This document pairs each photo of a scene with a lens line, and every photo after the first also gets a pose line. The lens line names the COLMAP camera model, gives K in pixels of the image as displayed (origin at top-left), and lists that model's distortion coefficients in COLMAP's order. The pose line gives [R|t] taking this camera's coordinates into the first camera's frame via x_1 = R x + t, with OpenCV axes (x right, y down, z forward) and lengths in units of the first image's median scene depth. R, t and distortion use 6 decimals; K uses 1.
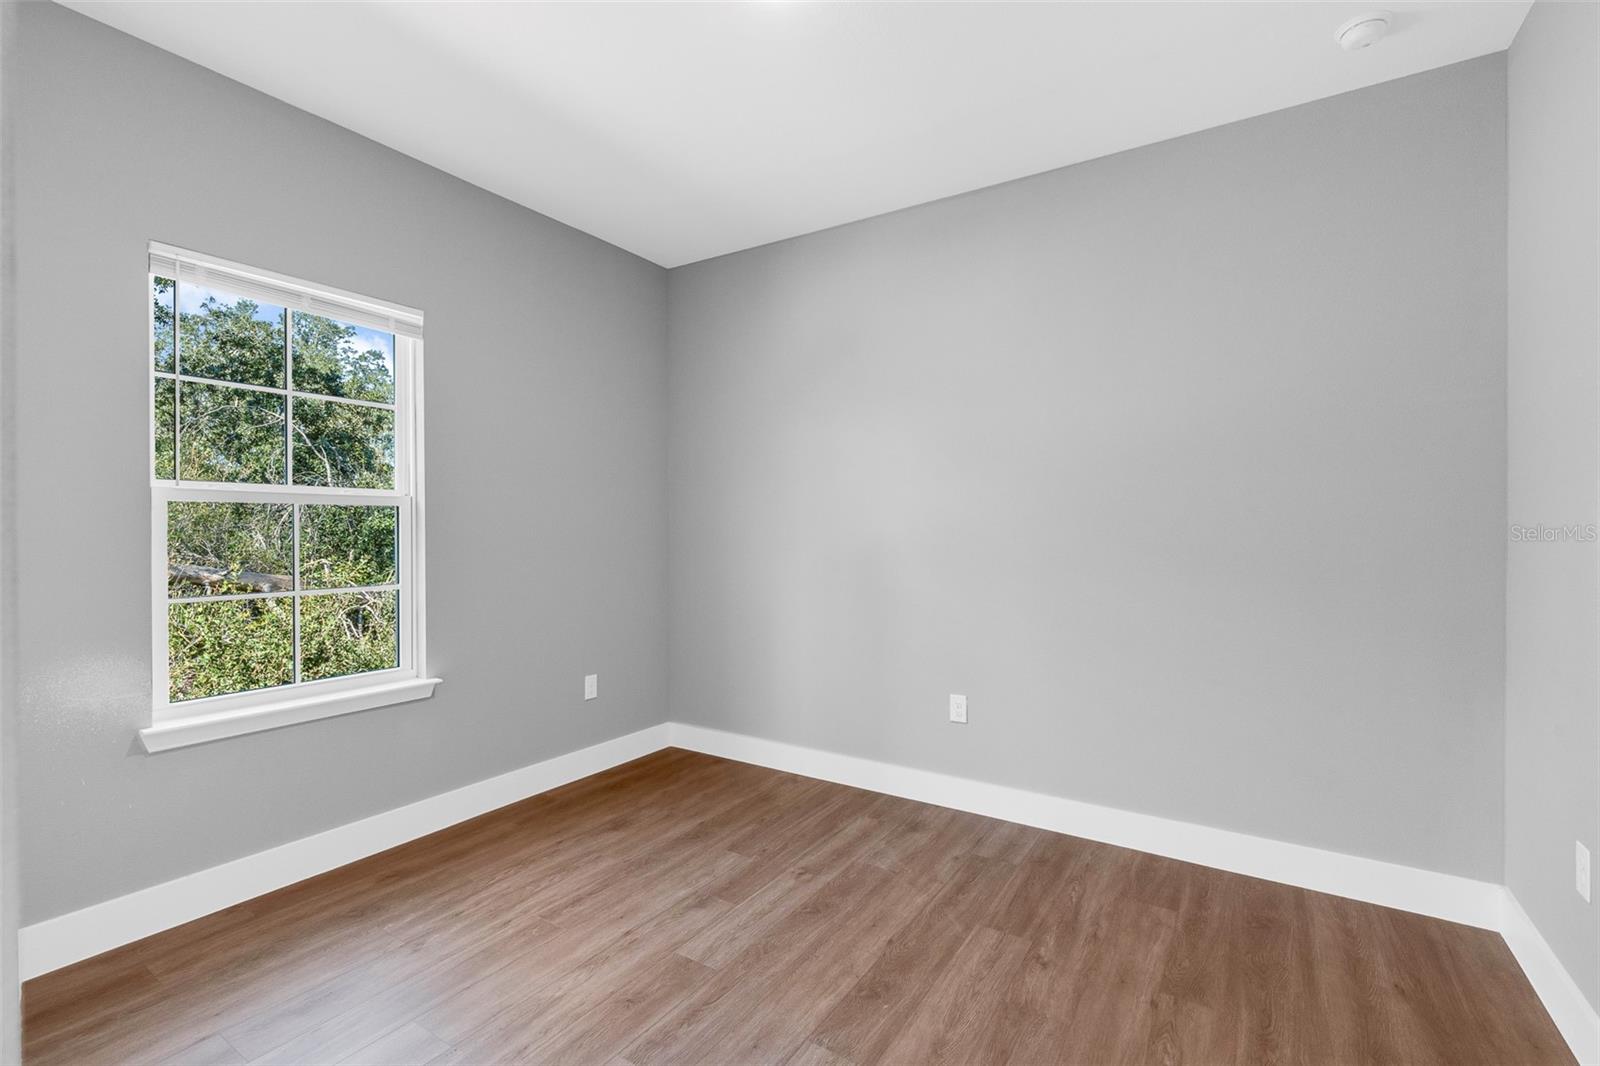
lens RADIAL K [[713.8, 0, 797.5], [0, 713.8, 533.1], [0, 0, 1]] dist [-0.005586, 0.001440]
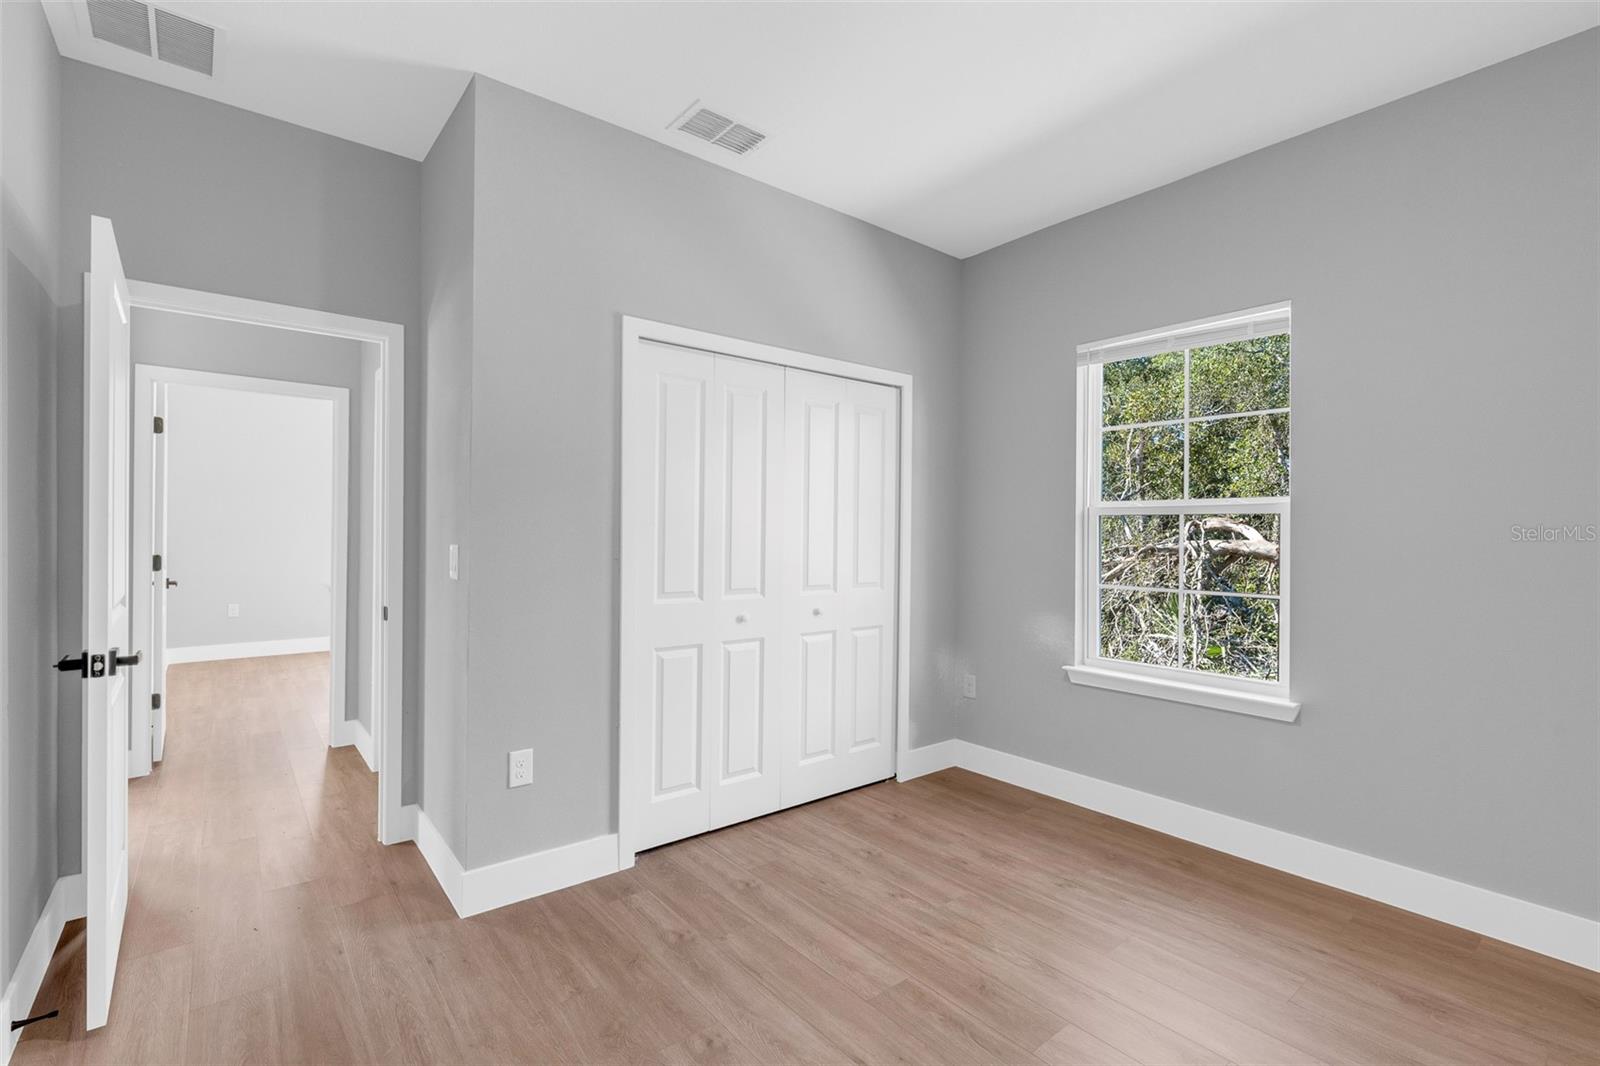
lens RADIAL K [[713.8, 0, 797.5], [0, 713.8, 533.1], [0, 0, 1]] dist [-0.005586, 0.001440]
pose [[-0.306083, -0.003896, -0.951997, 0.641764], [-0.014097, 0.999901, 0.000441, -0.002461], [0.951901, 0.013555, -0.306107, 0.803313]]
